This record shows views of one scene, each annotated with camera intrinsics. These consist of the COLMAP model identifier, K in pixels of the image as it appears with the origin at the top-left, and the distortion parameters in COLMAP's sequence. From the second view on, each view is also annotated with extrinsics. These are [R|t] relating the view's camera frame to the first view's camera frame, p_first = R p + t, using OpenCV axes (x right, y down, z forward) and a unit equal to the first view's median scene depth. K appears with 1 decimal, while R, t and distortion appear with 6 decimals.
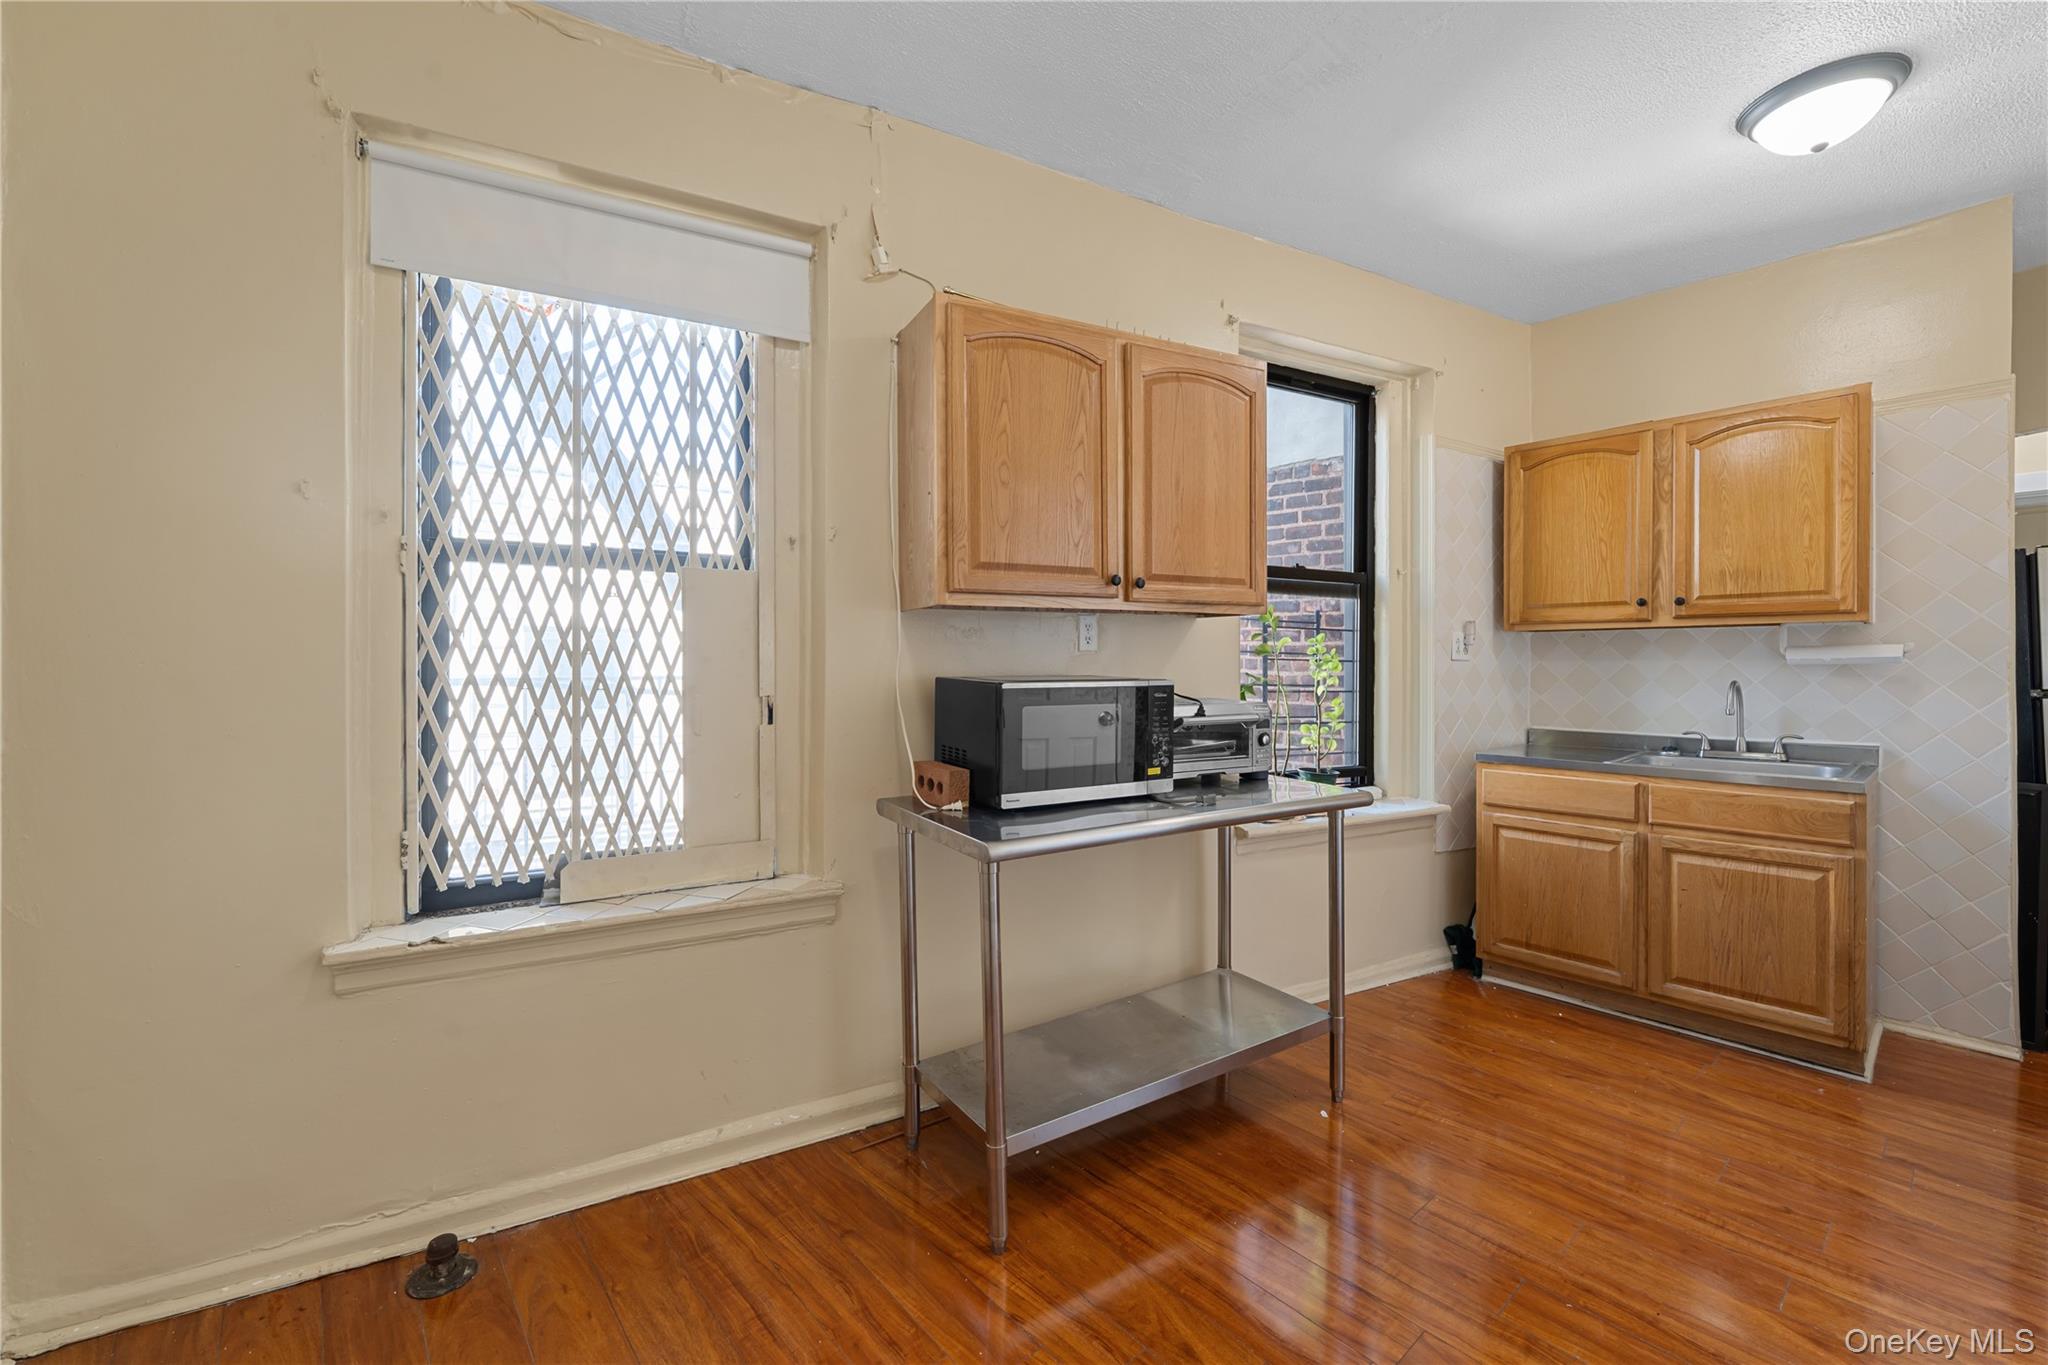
lens RADIAL K [[827.0, 0, 1011.1], [0, 827.0, 669.2], [0, 0, 1]] dist [-0.000790, -0.001536]
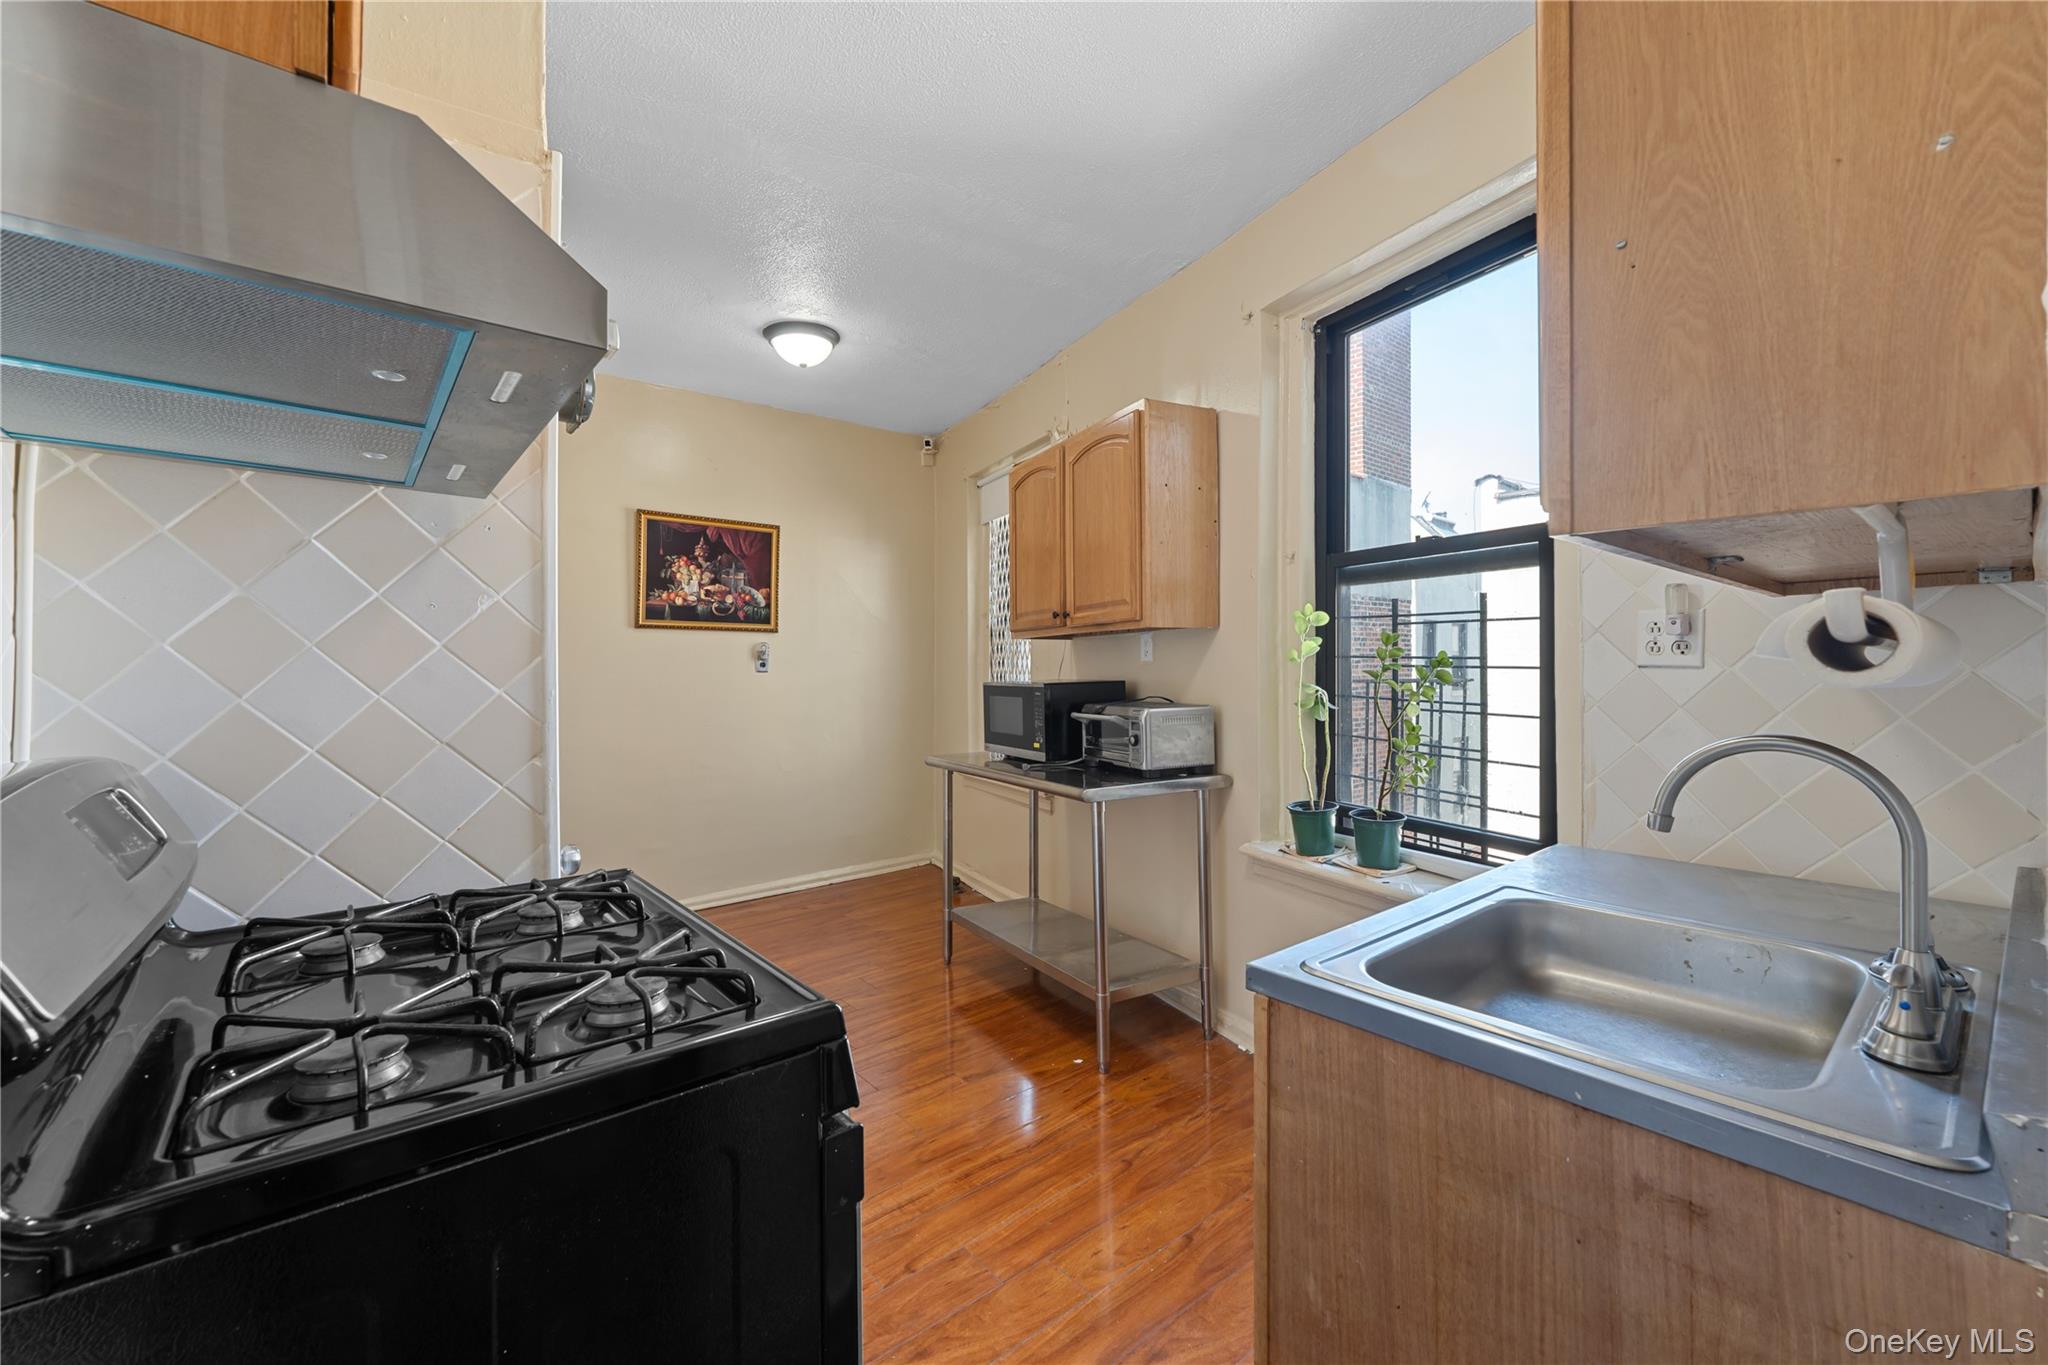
lens RADIAL K [[827.0, 0, 1020.8], [0, 827.0, 669.3], [0, 0, 1]] dist [-0.000790, -0.001536]
pose [[-0.026228, 0.000983, -0.999655, 1.388890], [-0.003419, 0.999994, 0.001073, -0.011300], [0.999650, 0.003446, -0.026225, 0.855235]]
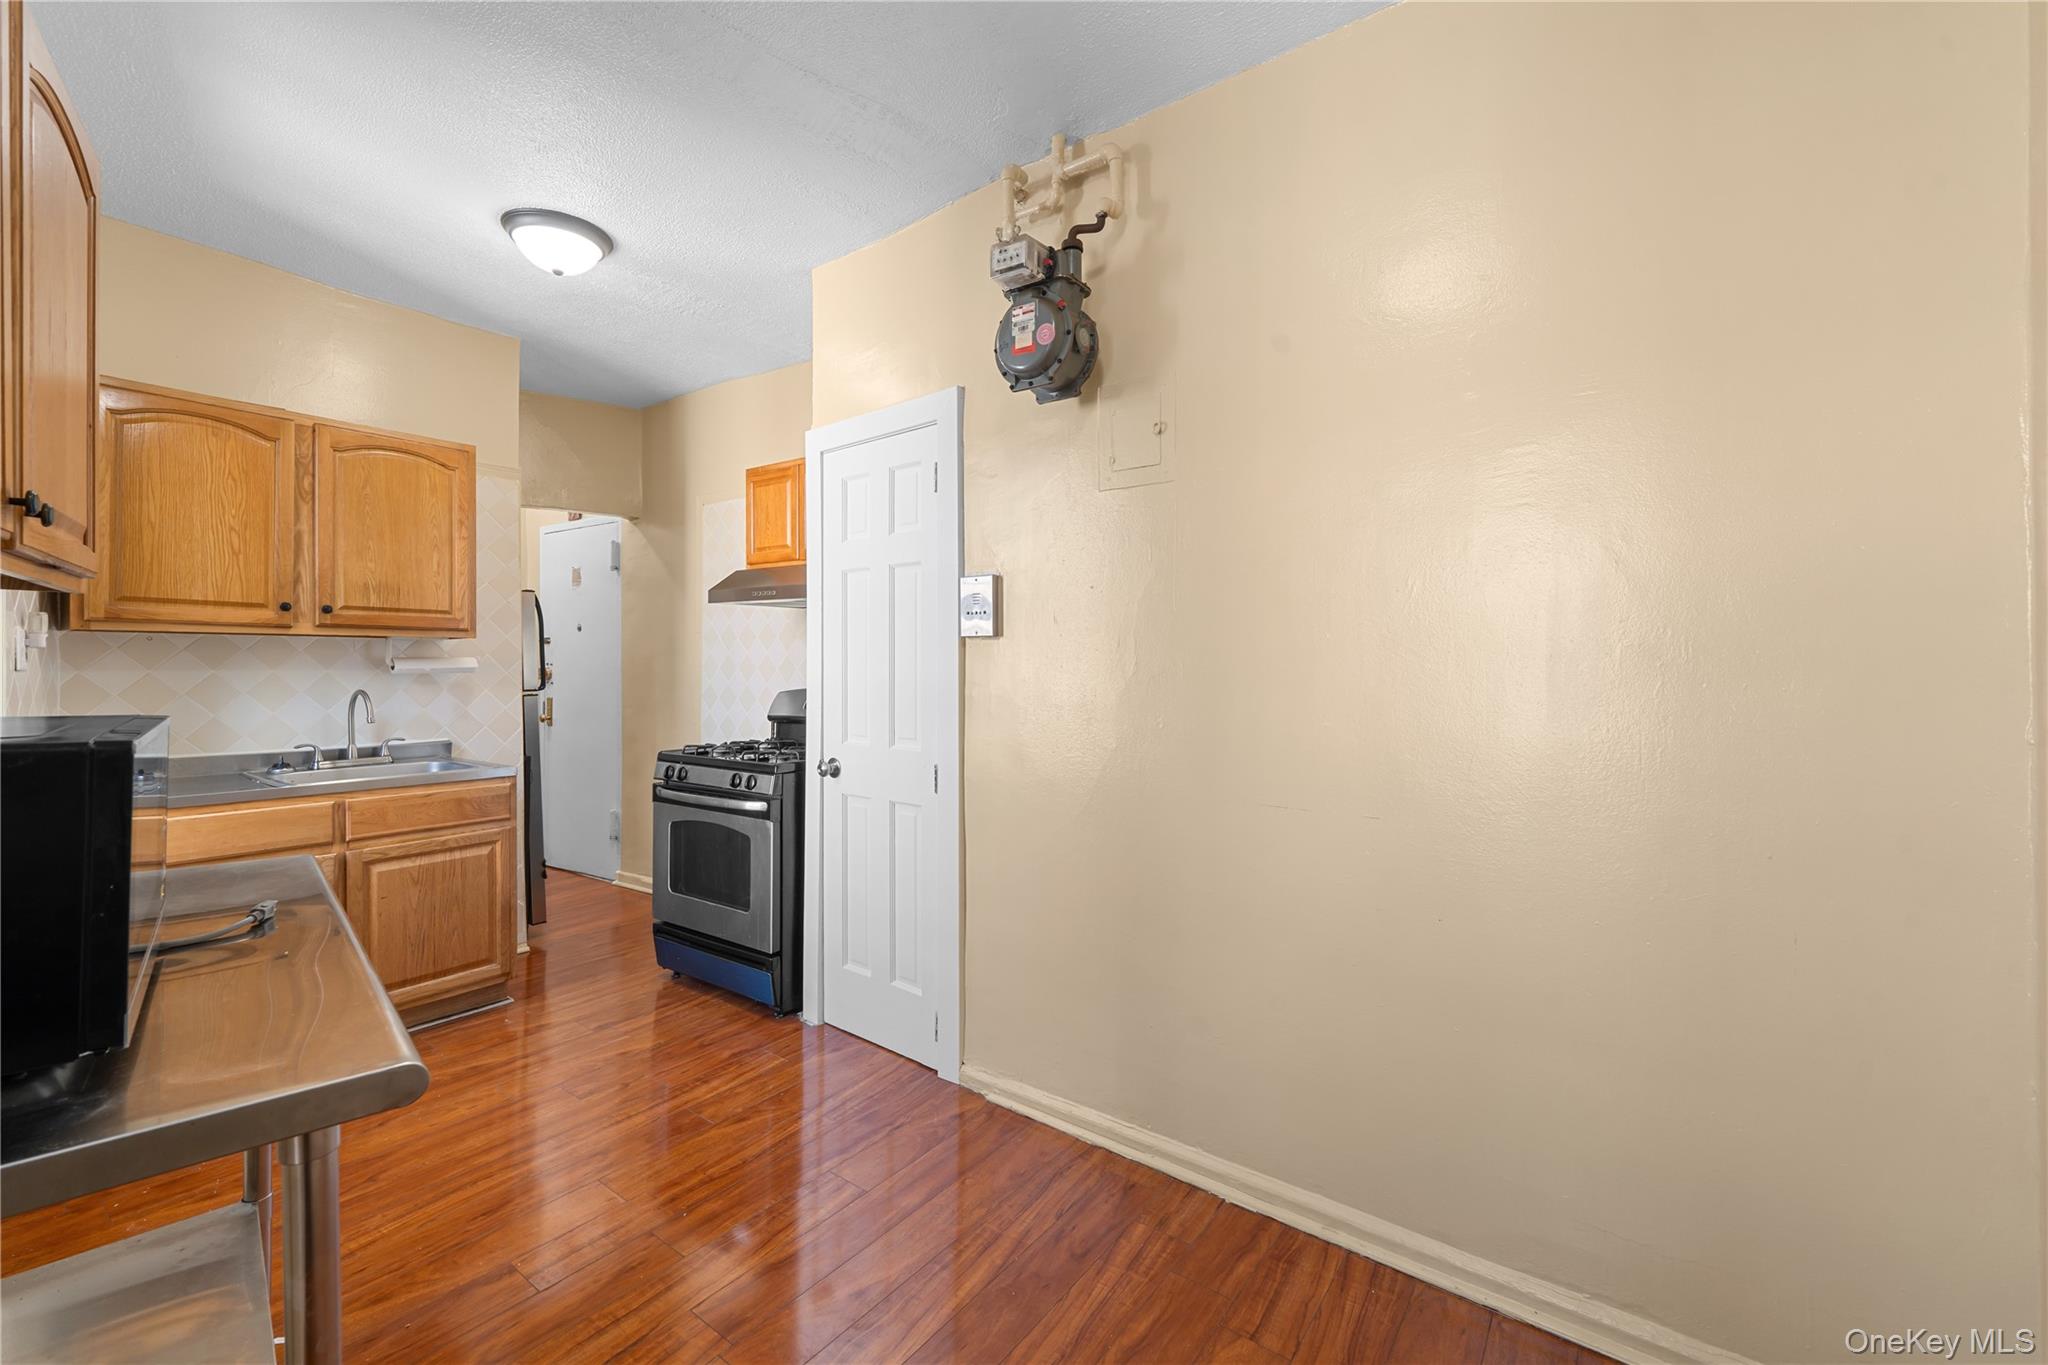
lens RADIAL K [[827.0, 0, 1037.8], [0, 827.0, 672.3], [0, 0, 1]] dist [-0.000790, -0.001536]
pose [[-0.237451, -0.005448, 0.971384, -0.380243], [0.007034, 0.999948, 0.007328, -0.011332], [-0.971374, 0.008573, -0.237400, 0.492746]]
